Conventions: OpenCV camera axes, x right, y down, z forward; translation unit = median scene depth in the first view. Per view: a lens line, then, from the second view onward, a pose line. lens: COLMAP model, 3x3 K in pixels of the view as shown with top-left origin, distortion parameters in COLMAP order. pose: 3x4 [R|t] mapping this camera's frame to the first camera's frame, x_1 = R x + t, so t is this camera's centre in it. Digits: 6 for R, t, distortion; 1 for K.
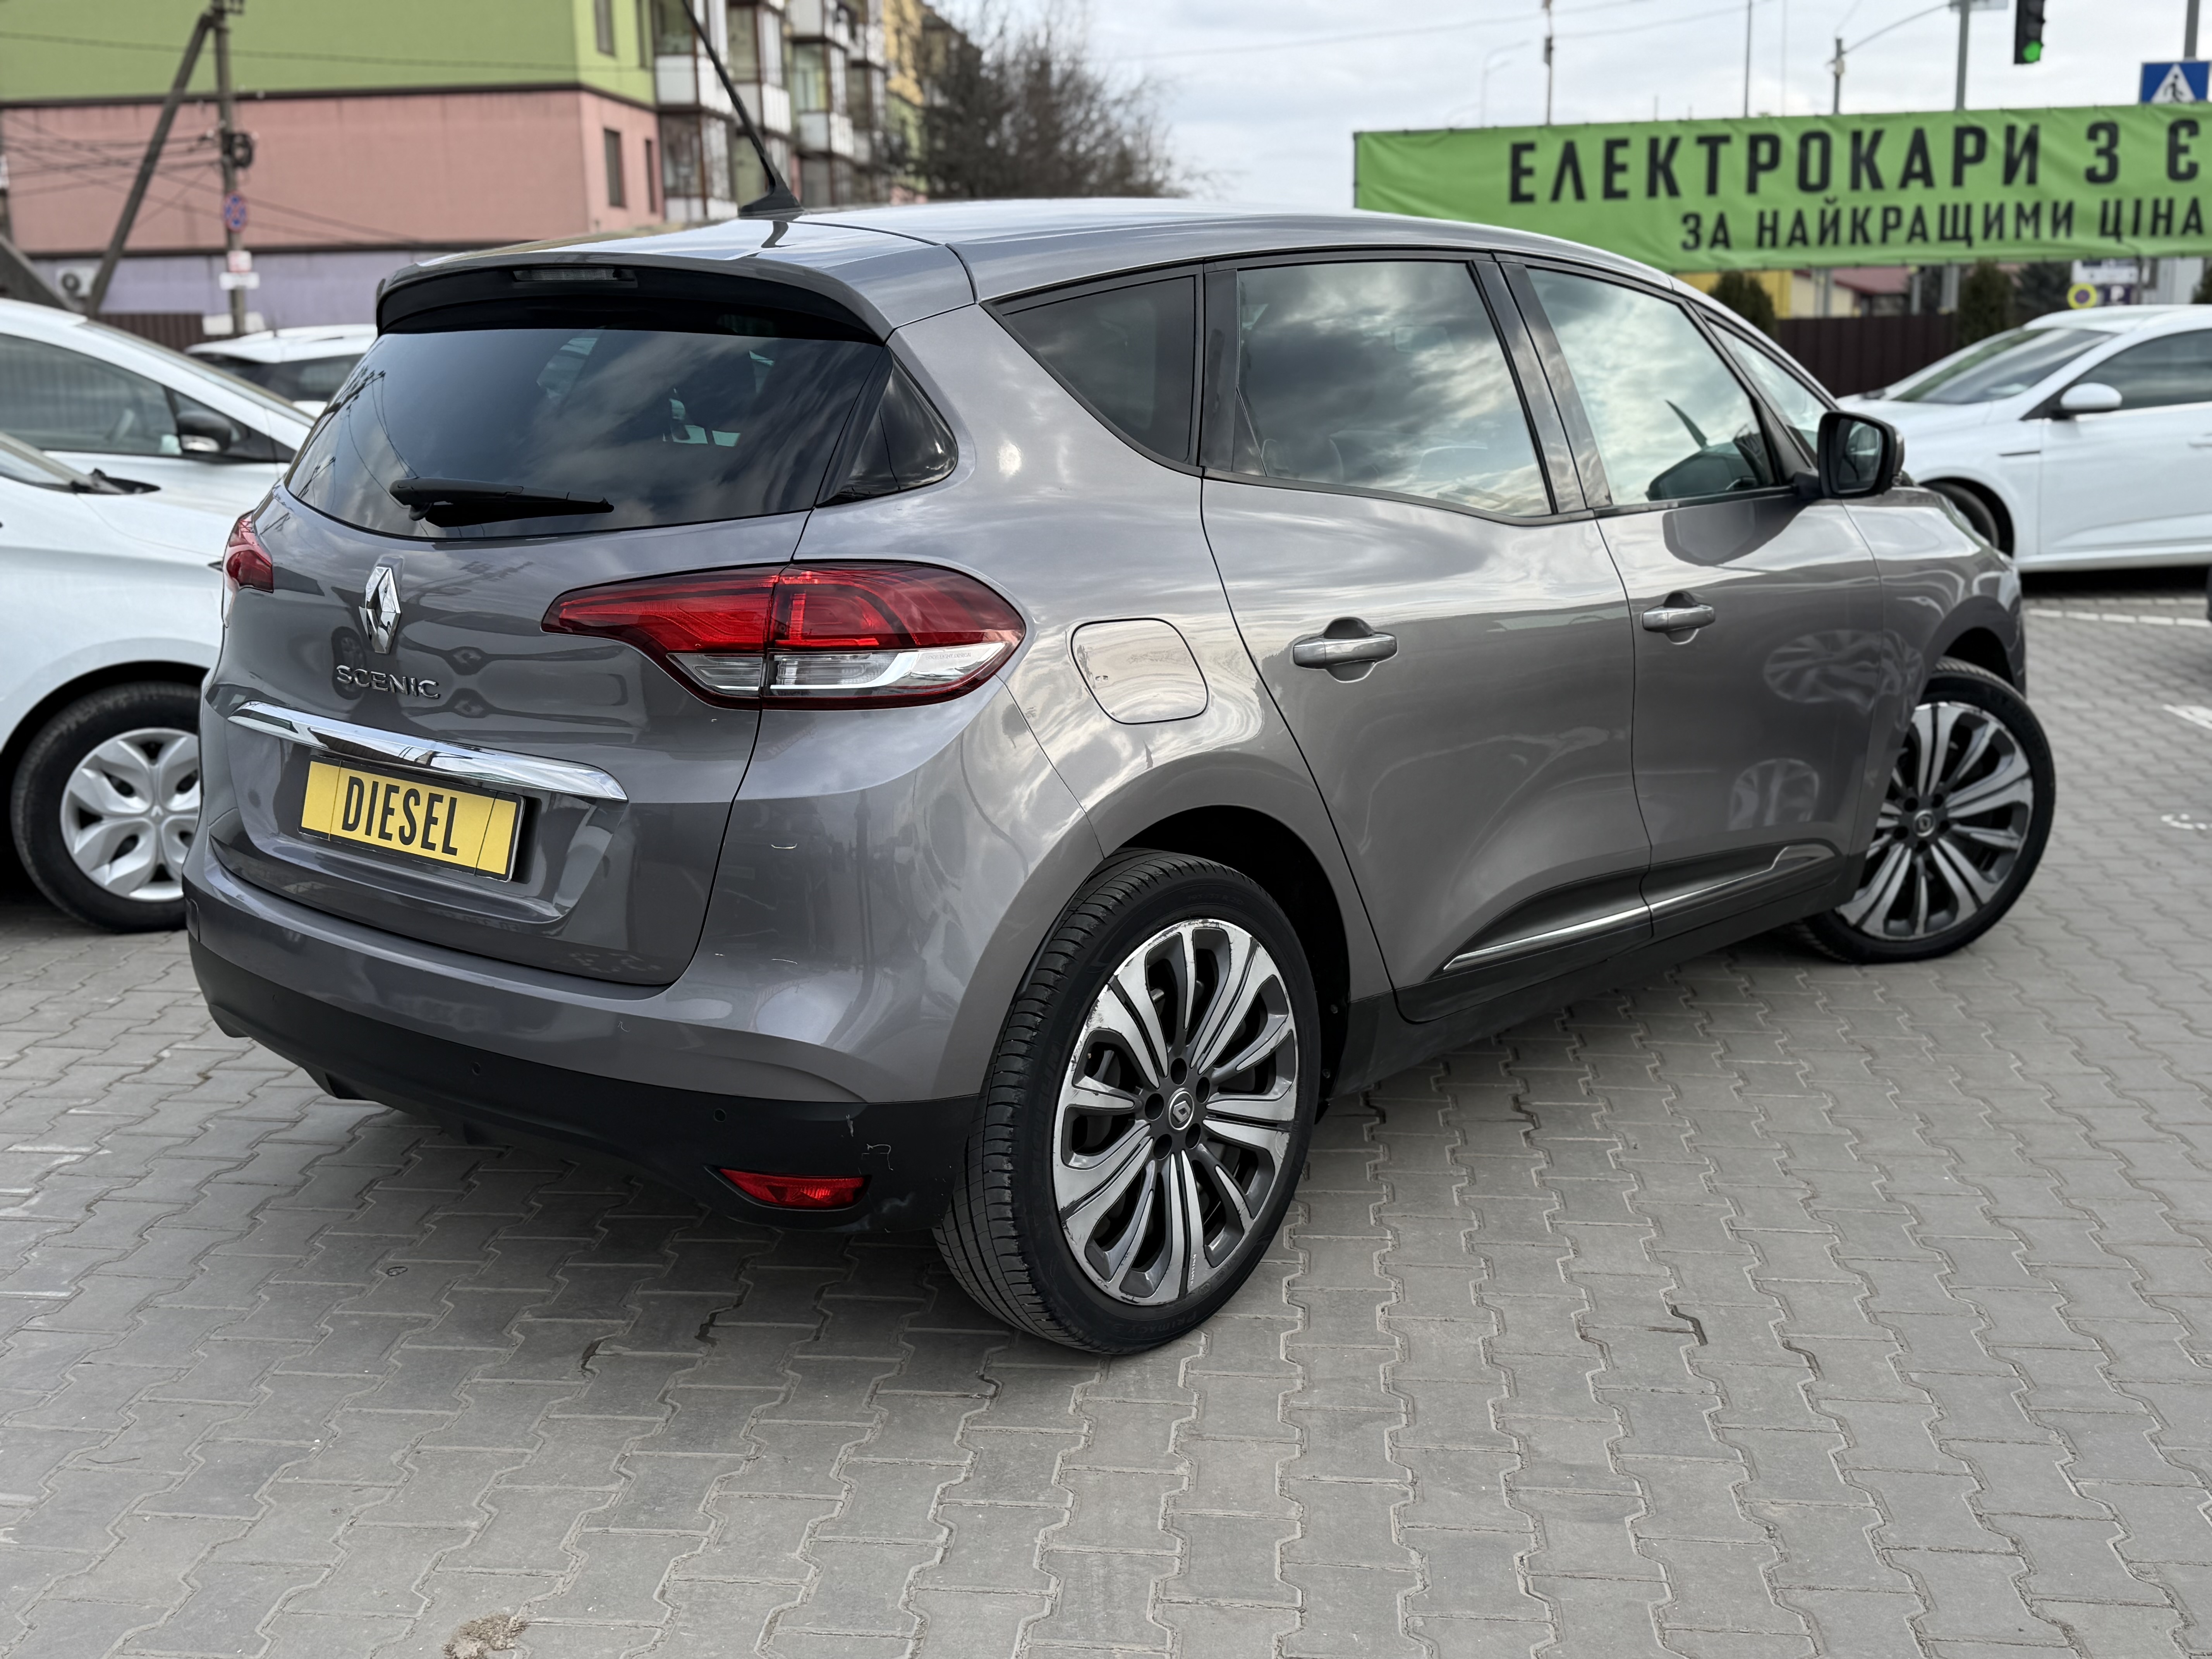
lens RADIAL K [[2287.4, 0, 1043.3], [0, 2287.4, 863.8], [0, 0, 1]] dist [0.139027, -0.269882]
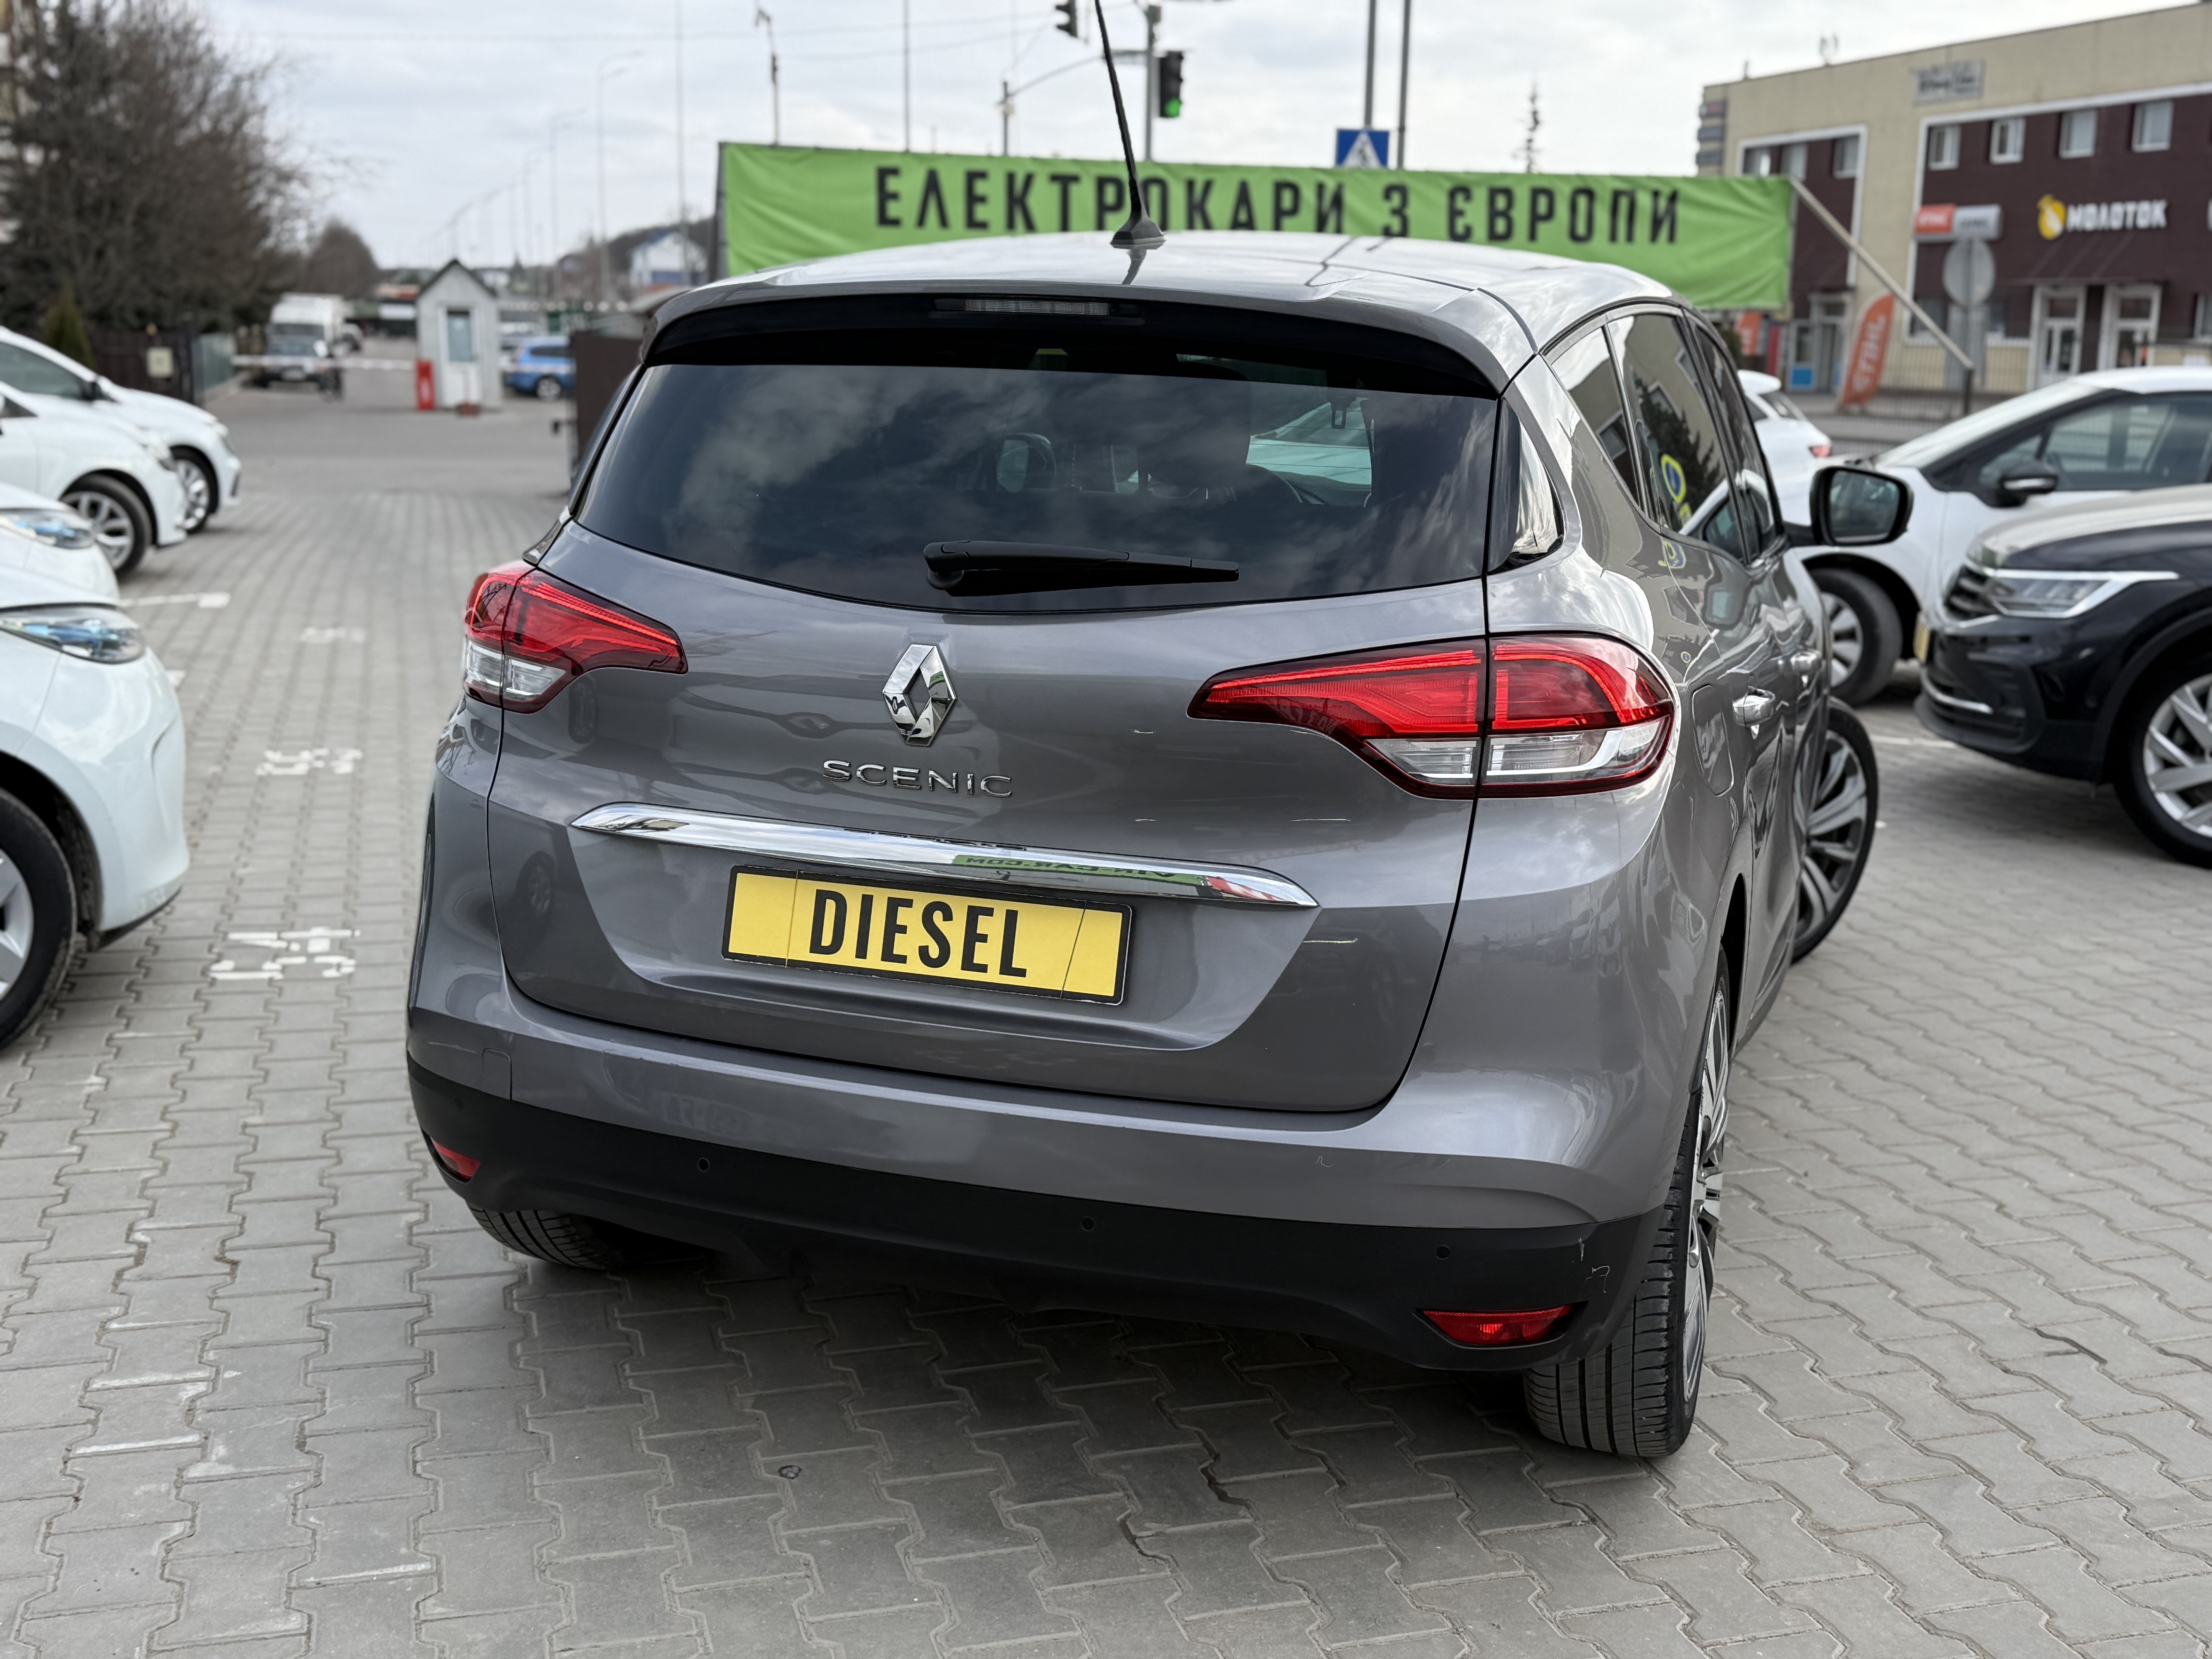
lens RADIAL K [[2295.8, 0, 1106.0], [0, 2295.8, 829.5], [0, 0, 1]] dist [0.195463, -0.445543]
pose [[0.923013, -0.043702, 0.382278, -0.377647], [0.050912, 0.998665, -0.008761, -0.033921], [-0.381385, 0.027549, 0.924006, 0.131050]]
